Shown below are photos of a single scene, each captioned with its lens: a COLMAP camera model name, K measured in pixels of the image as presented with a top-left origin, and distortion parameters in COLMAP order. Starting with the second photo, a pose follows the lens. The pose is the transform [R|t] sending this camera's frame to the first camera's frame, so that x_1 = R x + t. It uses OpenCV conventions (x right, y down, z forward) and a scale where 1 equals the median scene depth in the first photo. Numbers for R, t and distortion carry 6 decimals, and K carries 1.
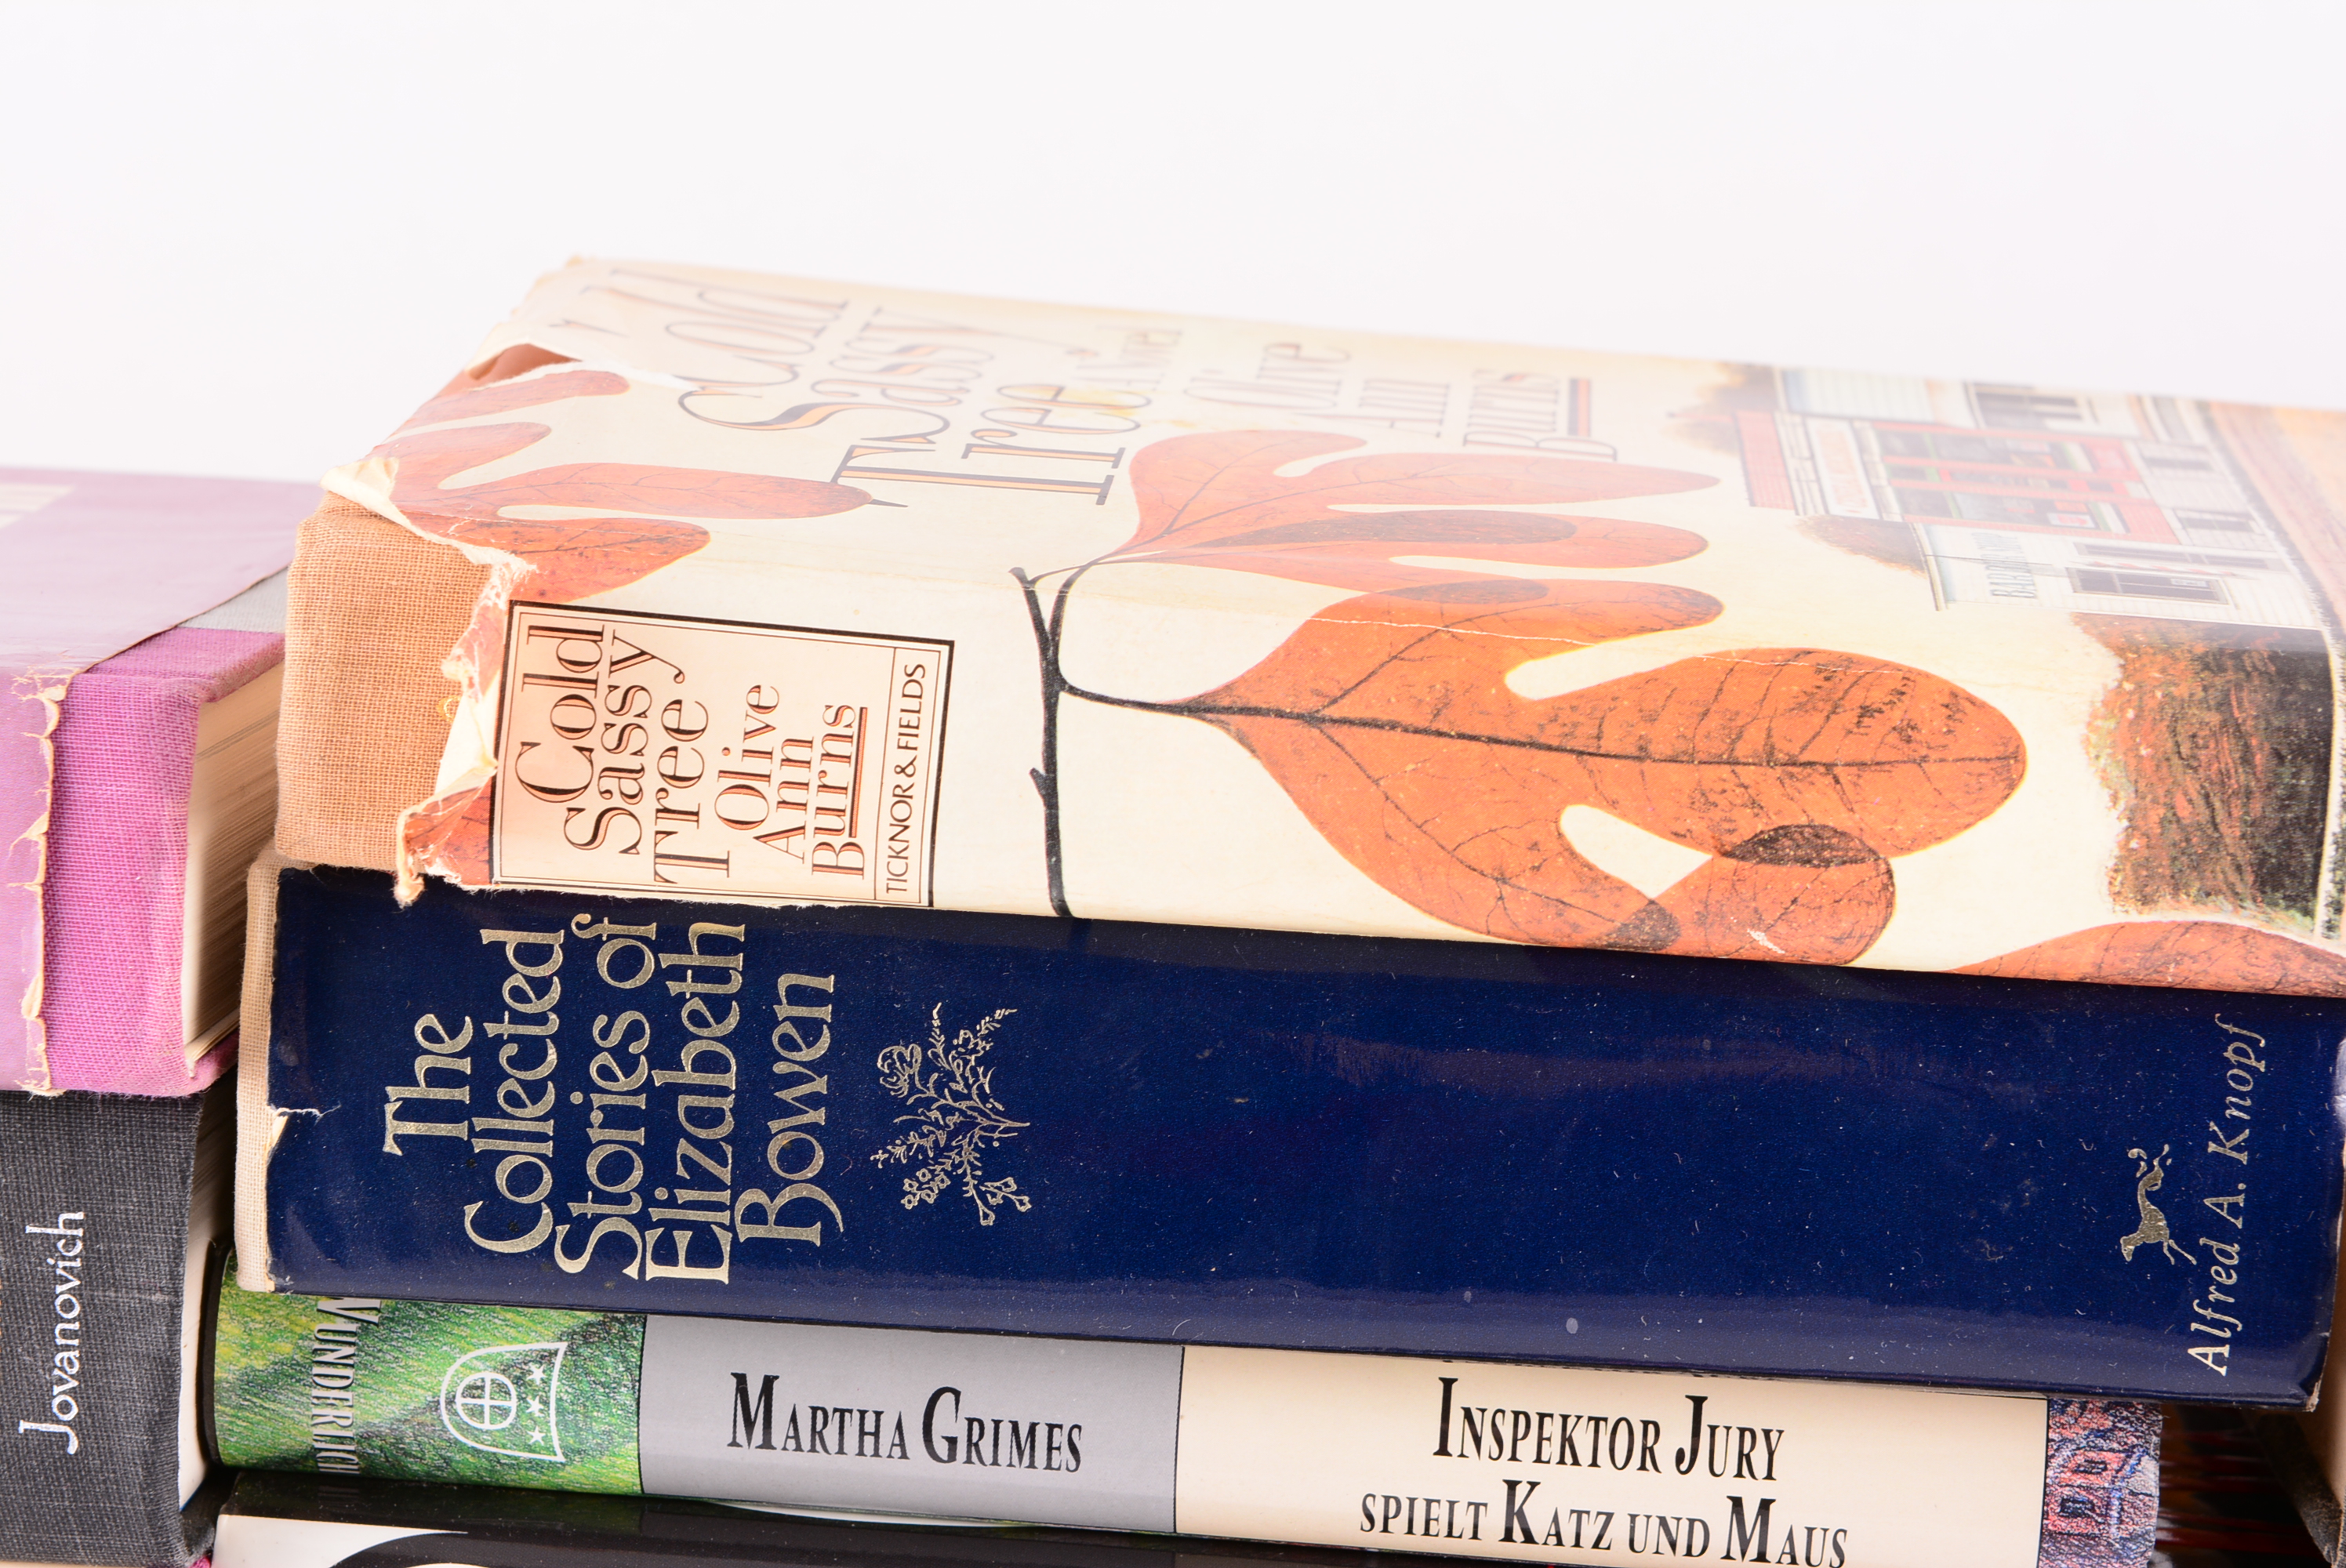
lens RADIAL K [[5523.6, 0, 1173.0], [0, 5523.6, 784.0], [0, 0, 1]] dist [0.117431, 0.065404]
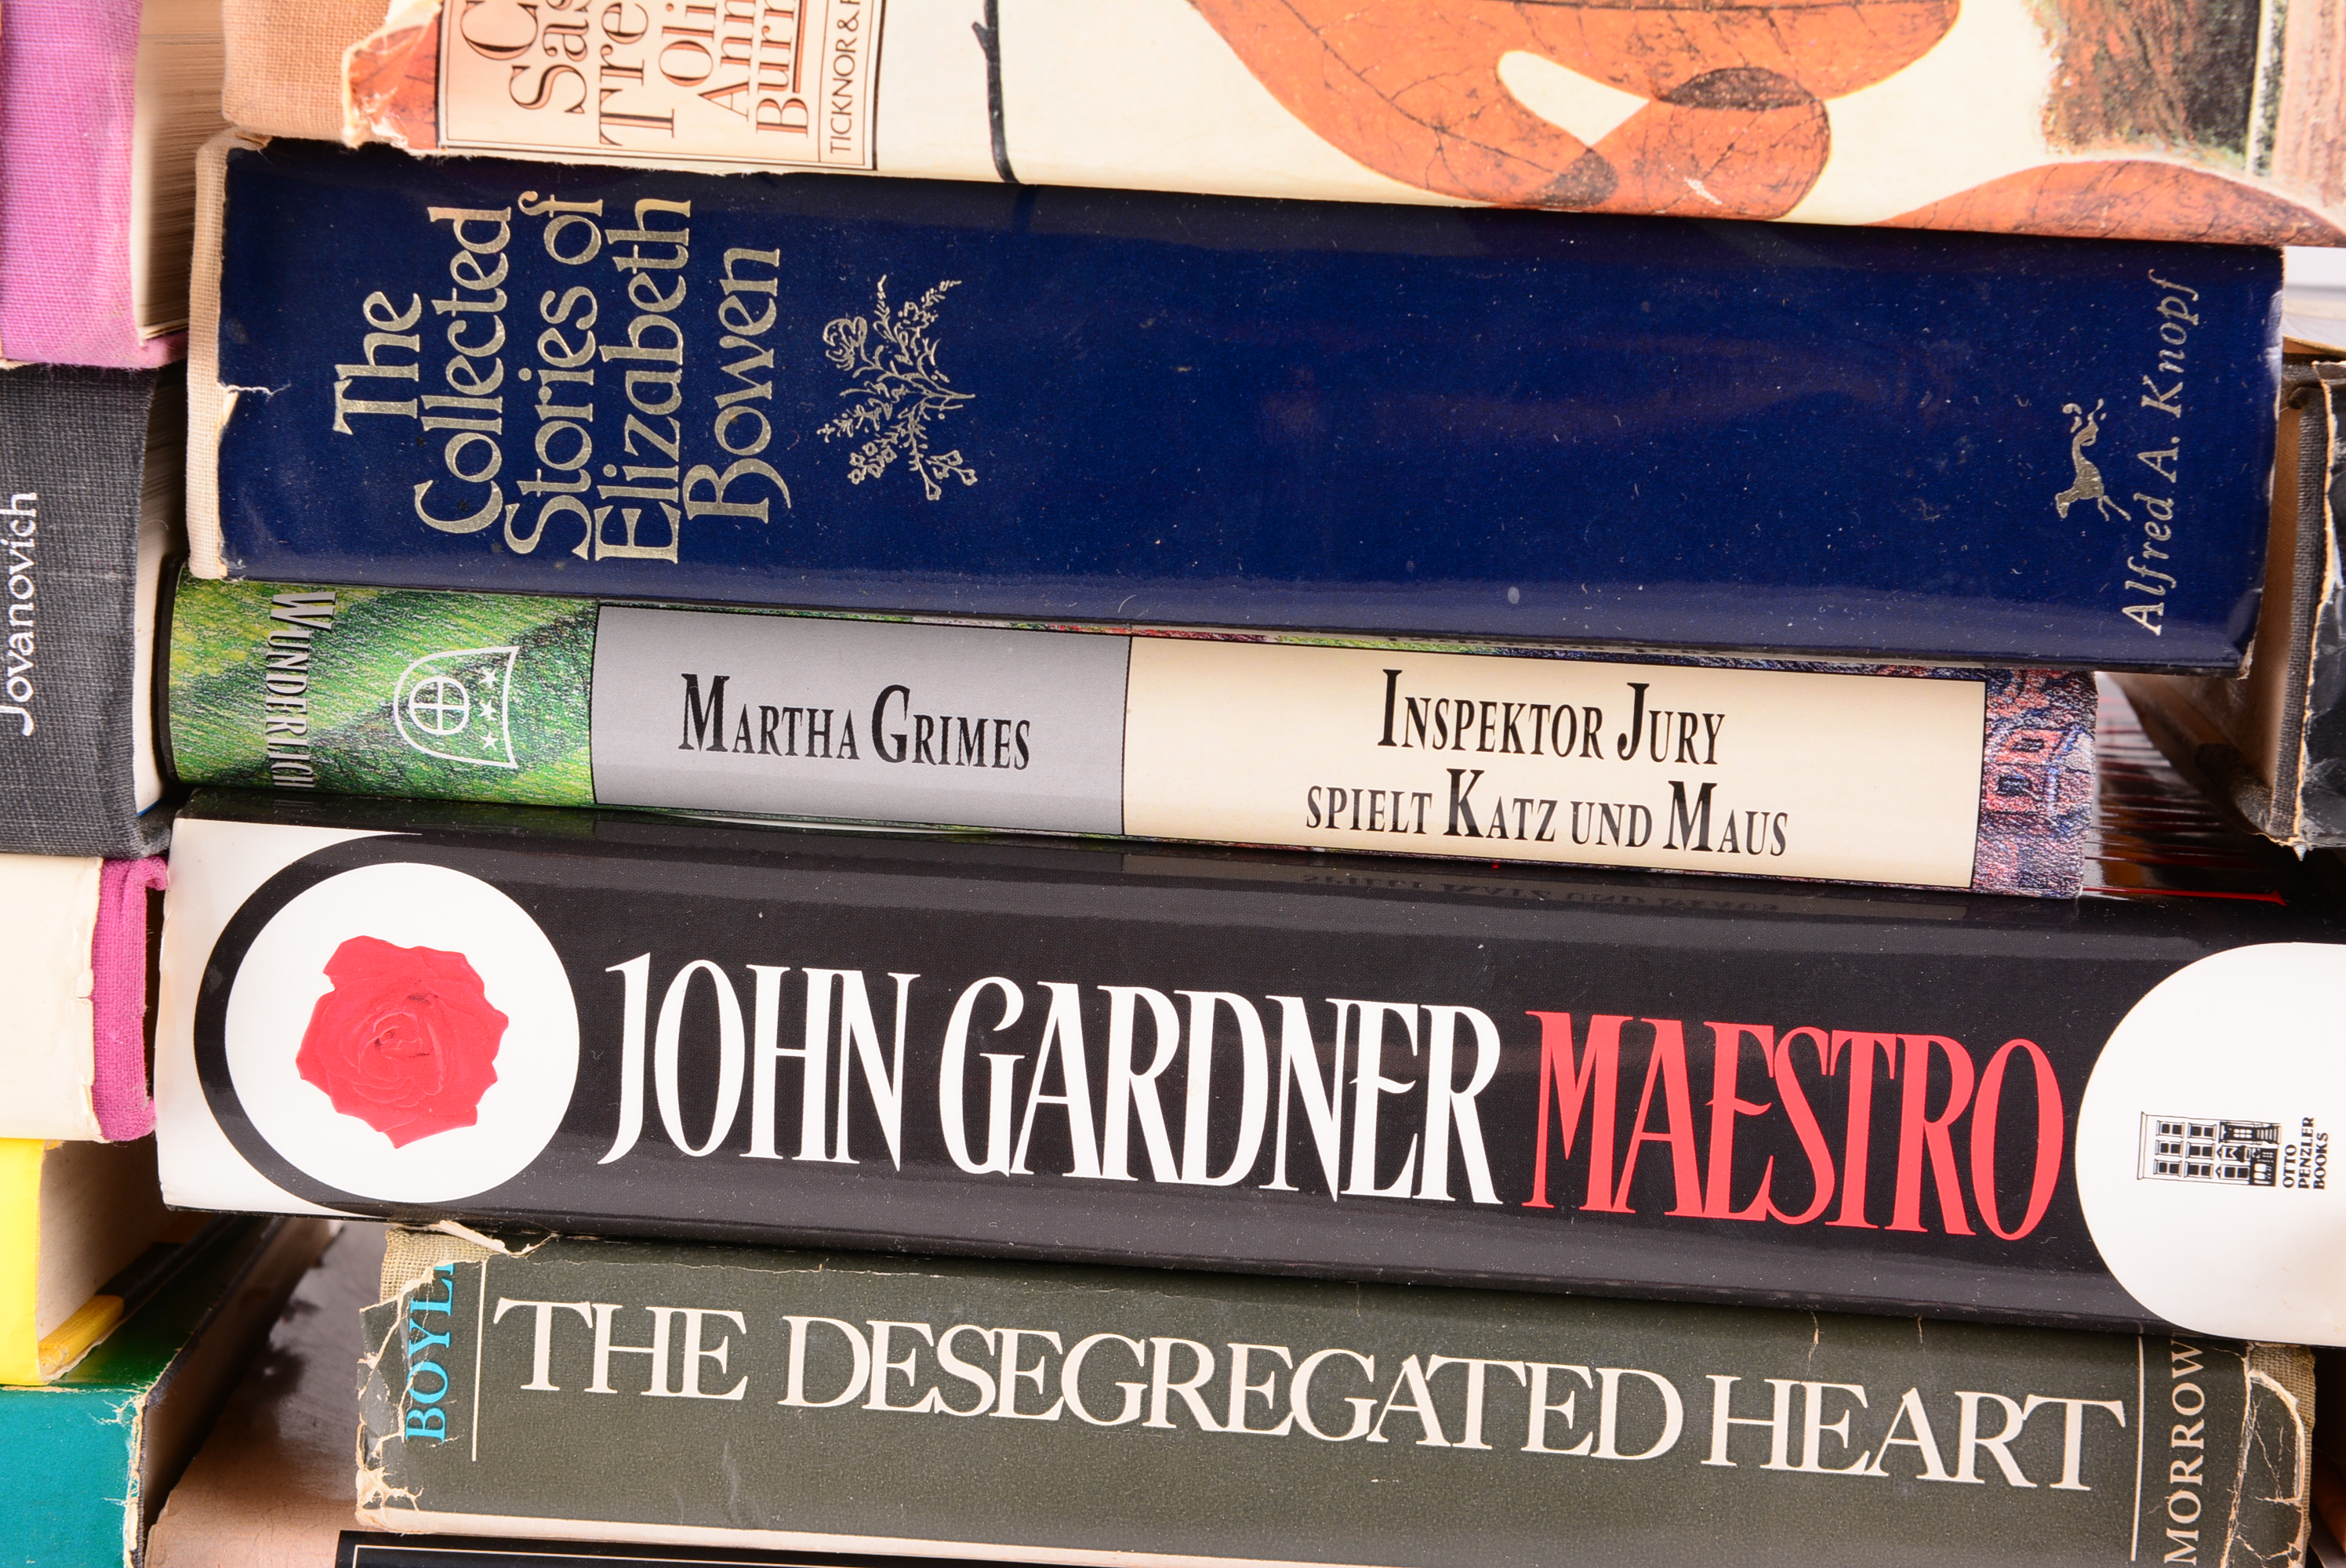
lens RADIAL K [[5523.6, 0, 1173.0], [0, 5523.6, 784.0], [0, 0, 1]] dist [0.117431, 0.065404]
pose [[0.999980, -0.005610, 0.003067, 0.006715], [0.005638, 0.999943, -0.009061, 0.141372], [-0.003016, 0.009079, 0.999954, -0.007675]]
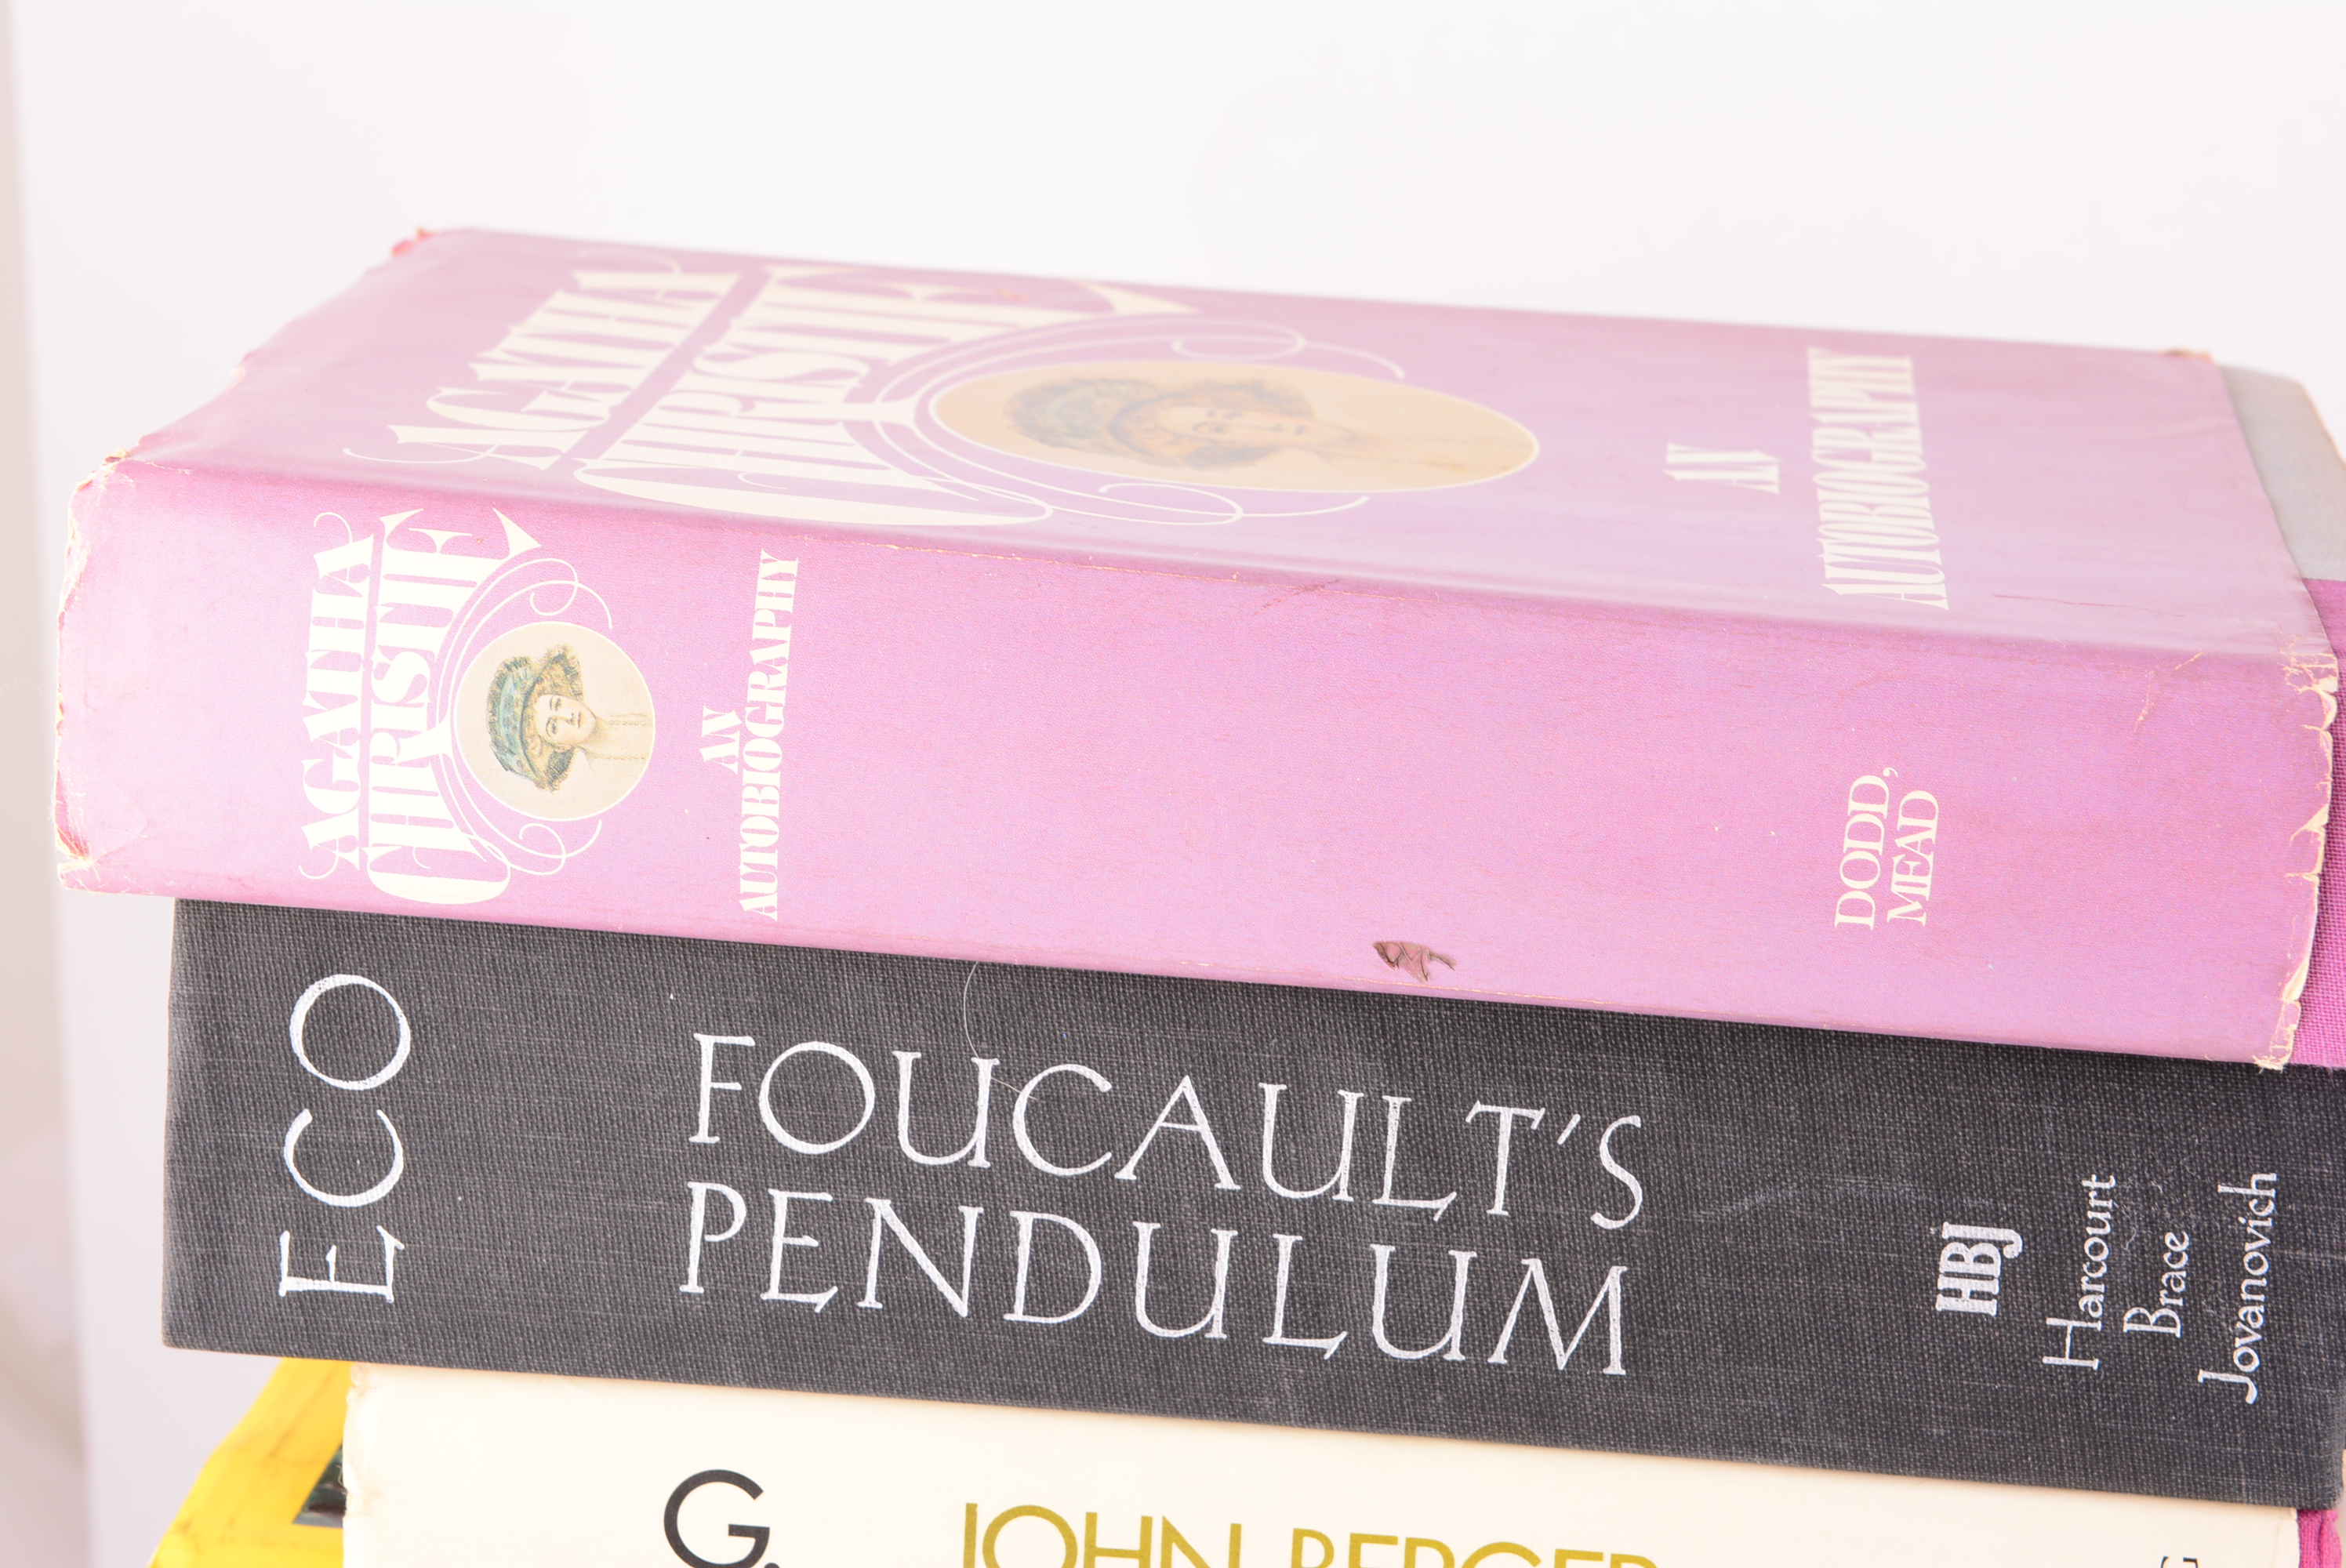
lens RADIAL K [[5523.6, 0, 1173.0], [0, 5523.6, 784.0], [0, 0, 1]] dist [0.117431, 0.065404]
pose [[0.999730, 0.013357, -0.019015, -0.383552], [-0.011215, 0.994022, 0.108599, -0.103462], [0.020352, -0.108357, 0.993904, -0.010480]]
